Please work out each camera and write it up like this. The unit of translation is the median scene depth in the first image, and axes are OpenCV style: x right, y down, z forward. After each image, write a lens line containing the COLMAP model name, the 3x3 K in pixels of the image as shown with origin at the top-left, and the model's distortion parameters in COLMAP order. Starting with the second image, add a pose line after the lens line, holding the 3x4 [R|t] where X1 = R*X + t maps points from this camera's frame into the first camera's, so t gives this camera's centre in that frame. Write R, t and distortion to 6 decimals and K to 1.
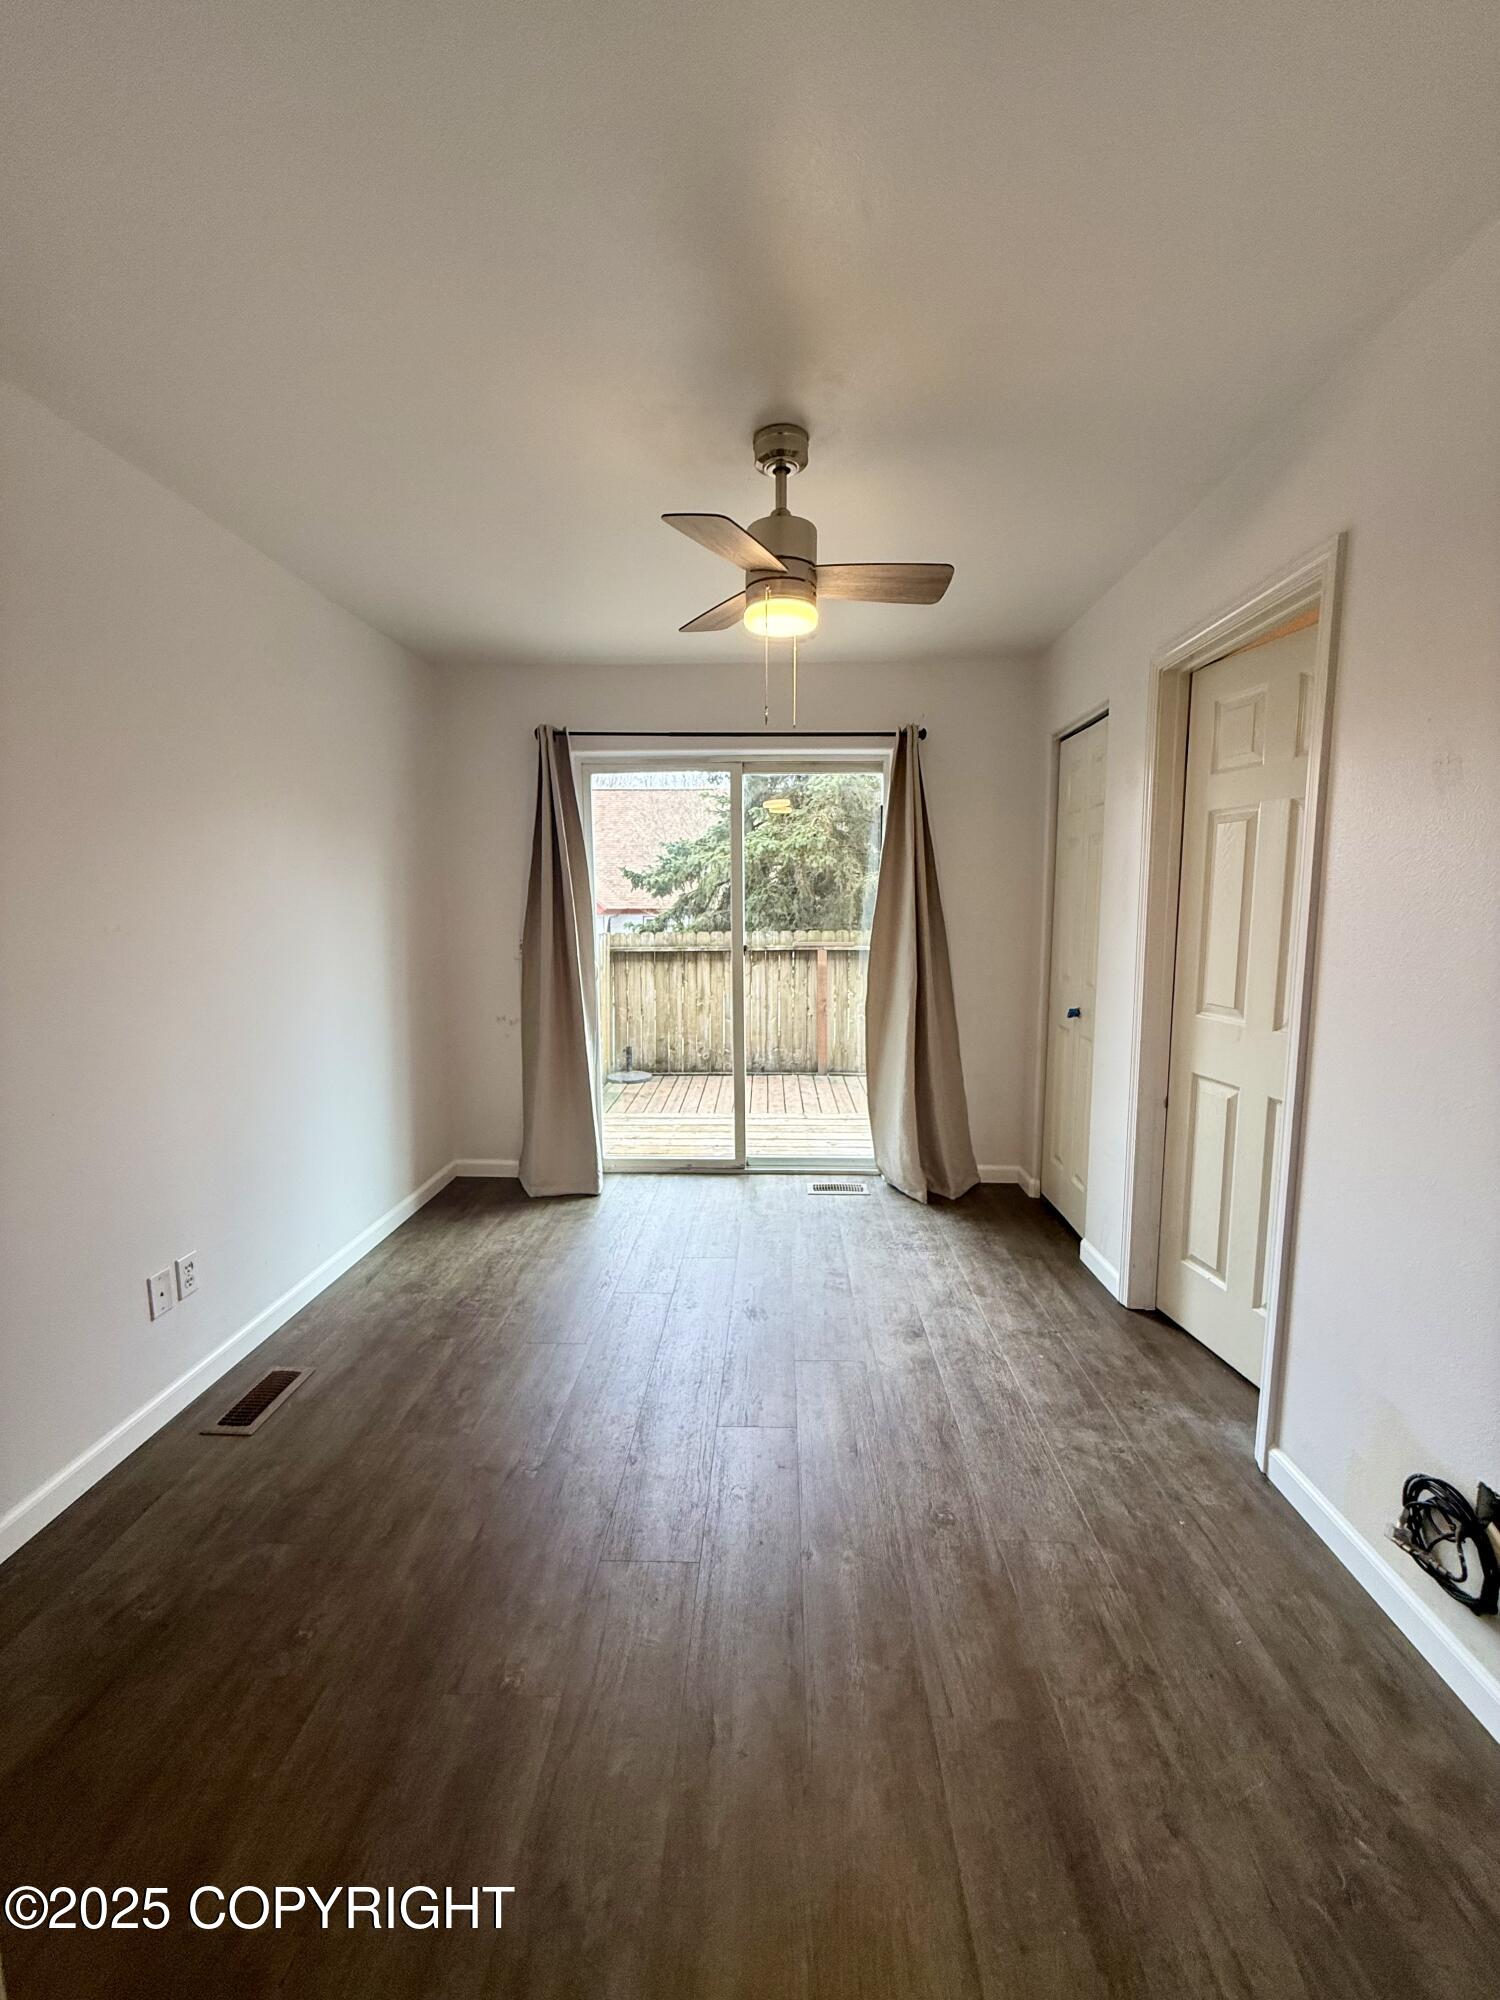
lens RADIAL K [[790.1, 0, 750.2], [0, 790.1, 1014.1], [0, 0, 1]] dist [-0.000099, -0.000012]
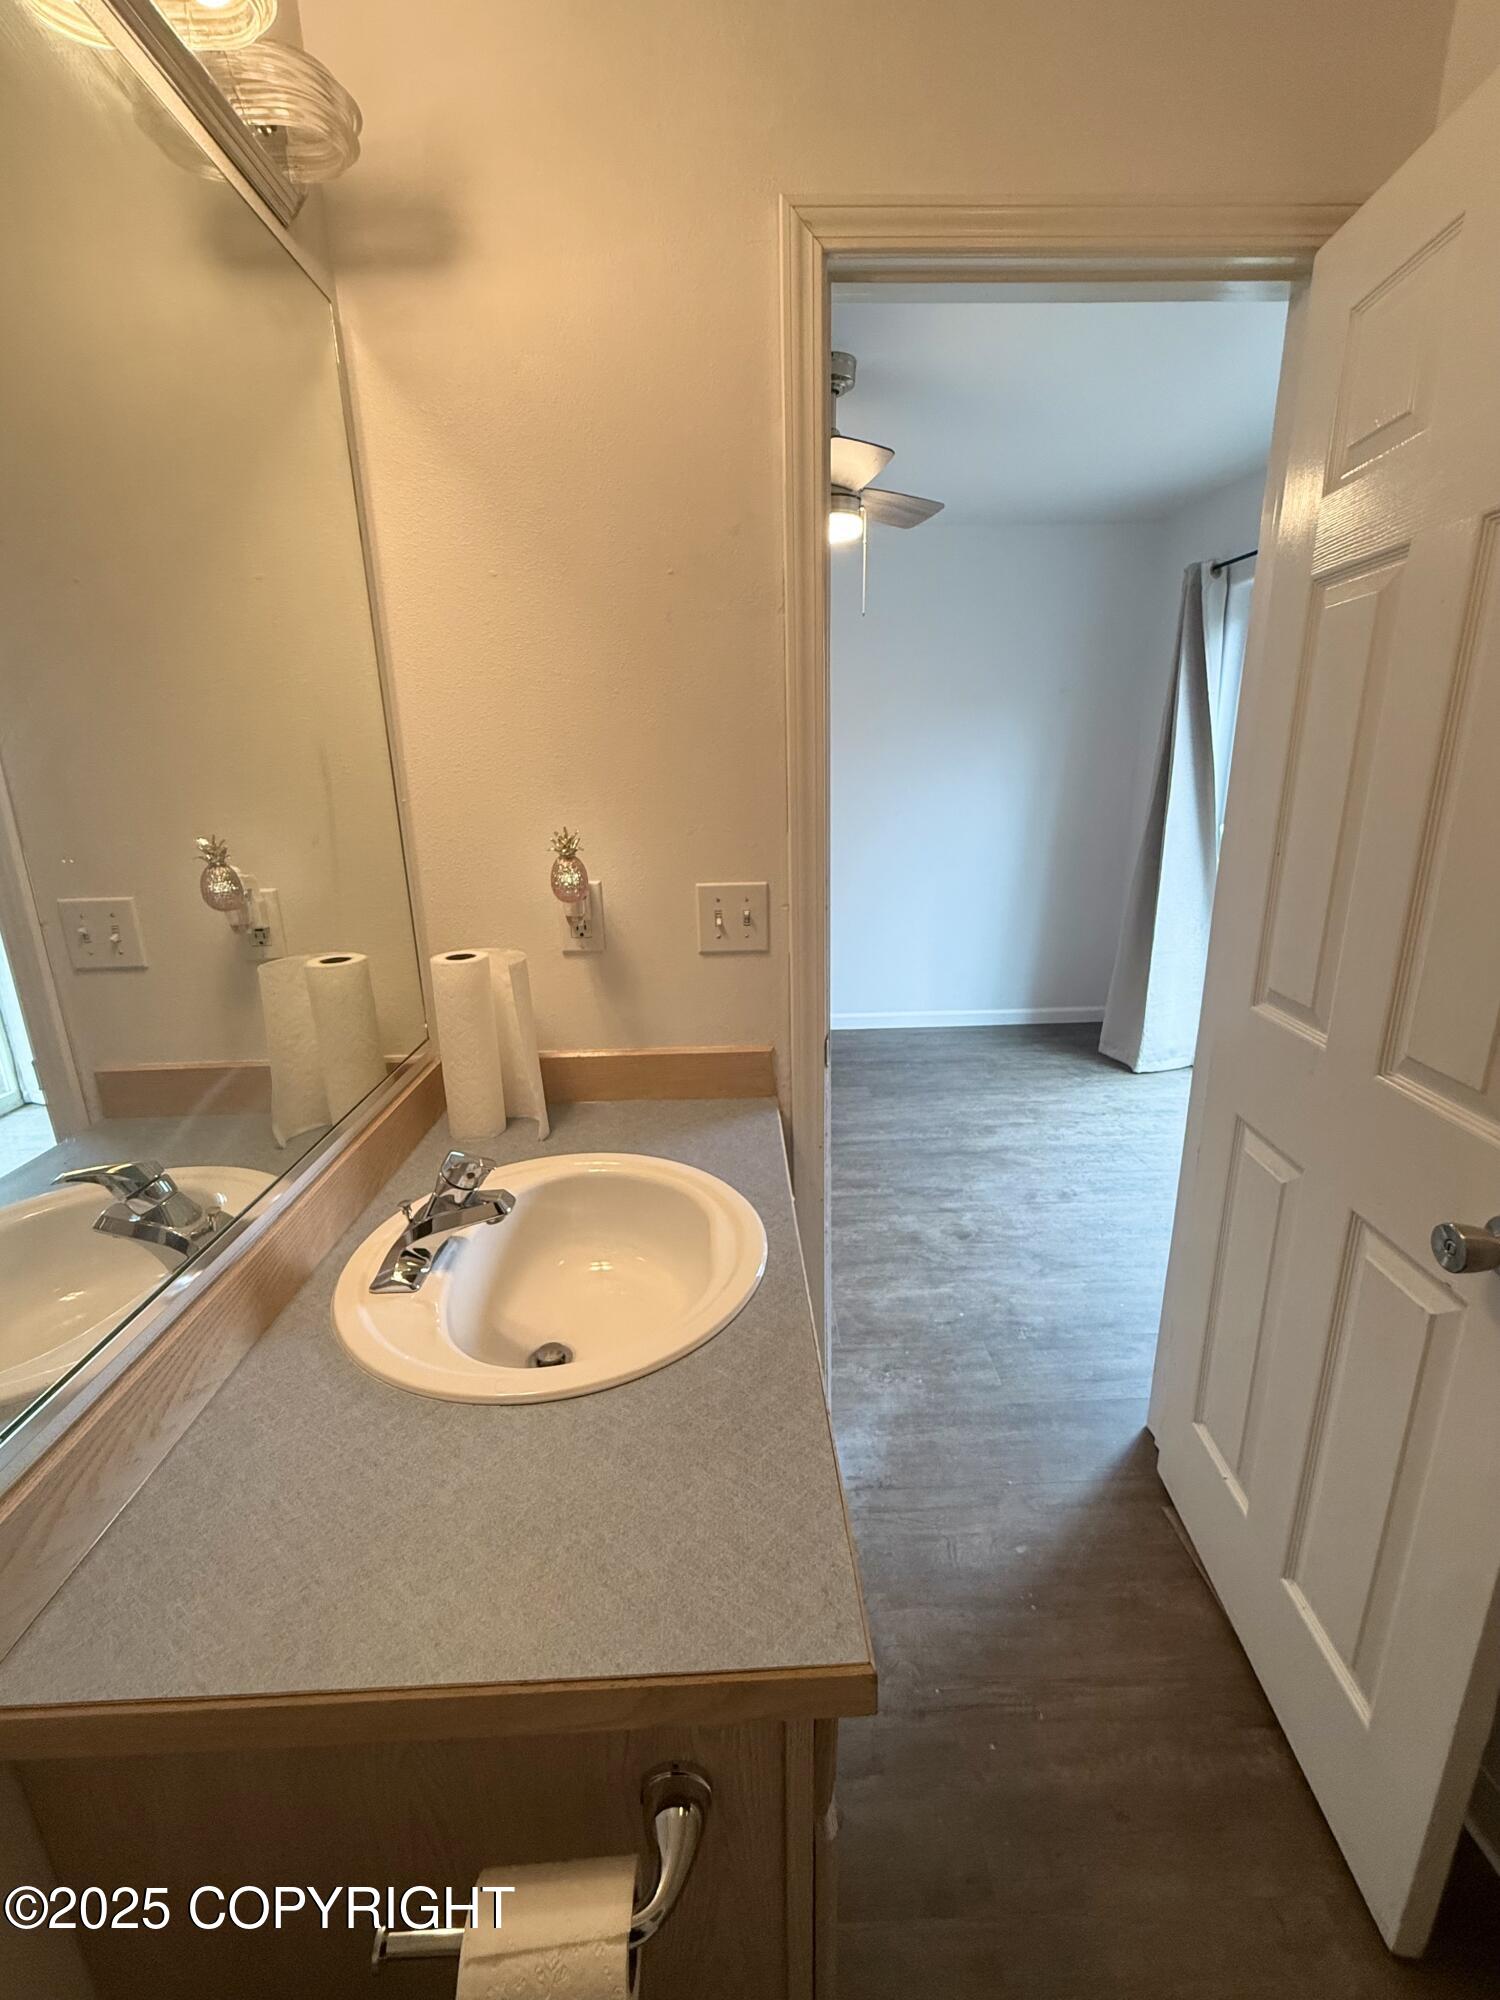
lens RADIAL K [[835.4, 0, 750.0], [0, 835.4, 1000.0], [0, 0, 1]] dist [-0.001082, -0.000041]
pose [[0.055435, 0.267770, -0.961887, 0.956123], [-0.117110, 0.958462, 0.260067, -0.089443], [0.991571, 0.098230, 0.084491, 0.551908]]
